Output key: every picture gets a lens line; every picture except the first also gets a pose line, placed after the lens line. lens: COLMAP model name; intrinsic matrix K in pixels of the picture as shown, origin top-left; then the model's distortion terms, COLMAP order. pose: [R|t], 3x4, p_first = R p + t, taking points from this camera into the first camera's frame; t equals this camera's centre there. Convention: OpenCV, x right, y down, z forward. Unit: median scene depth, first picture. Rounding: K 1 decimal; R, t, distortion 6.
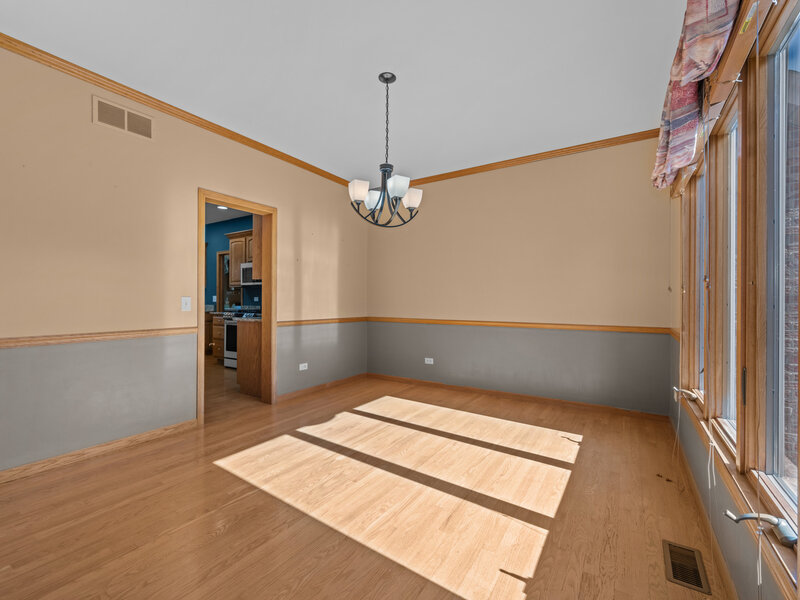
lens RADIAL K [[354.0, 0, 396.5], [0, 354.0, 303.2], [0, 0, 1]] dist [-0.000492, -0.000200]
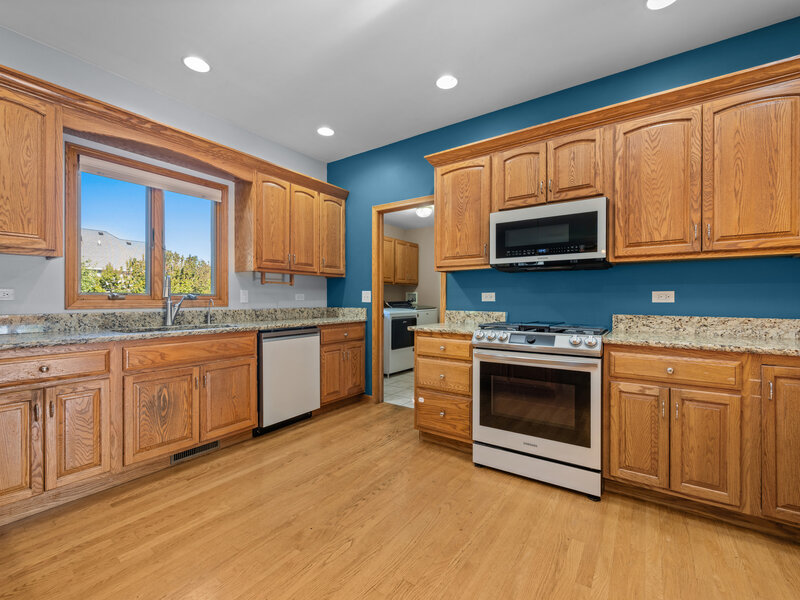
lens RADIAL K [[354.0, 0, 398.7], [0, 354.0, 301.8], [0, 0, 1]] dist [-0.000492, -0.000200]
pose [[0.999548, 0.003639, -0.029832, -1.183267], [-0.003605, 0.999993, 0.001202, -0.012451], [0.029836, -0.001094, 0.999554, 1.253326]]
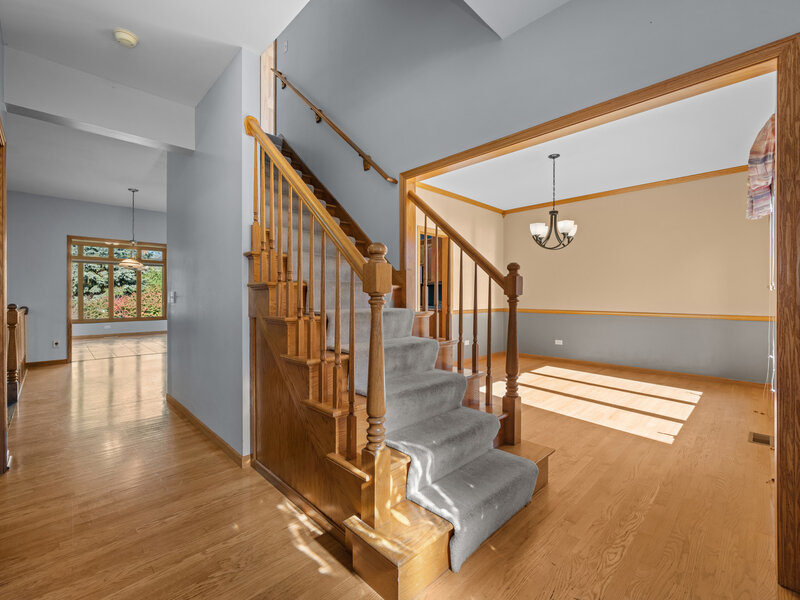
lens RADIAL K [[354.0, 0, 397.3], [0, 354.0, 295.7], [0, 0, 1]] dist [-0.000492, -0.000200]
pose [[0.976893, -0.001022, -0.213728, -0.345717], [0.000090, 0.999990, -0.004369, -0.000858], [0.213731, 0.004248, 0.976883, -0.650082]]
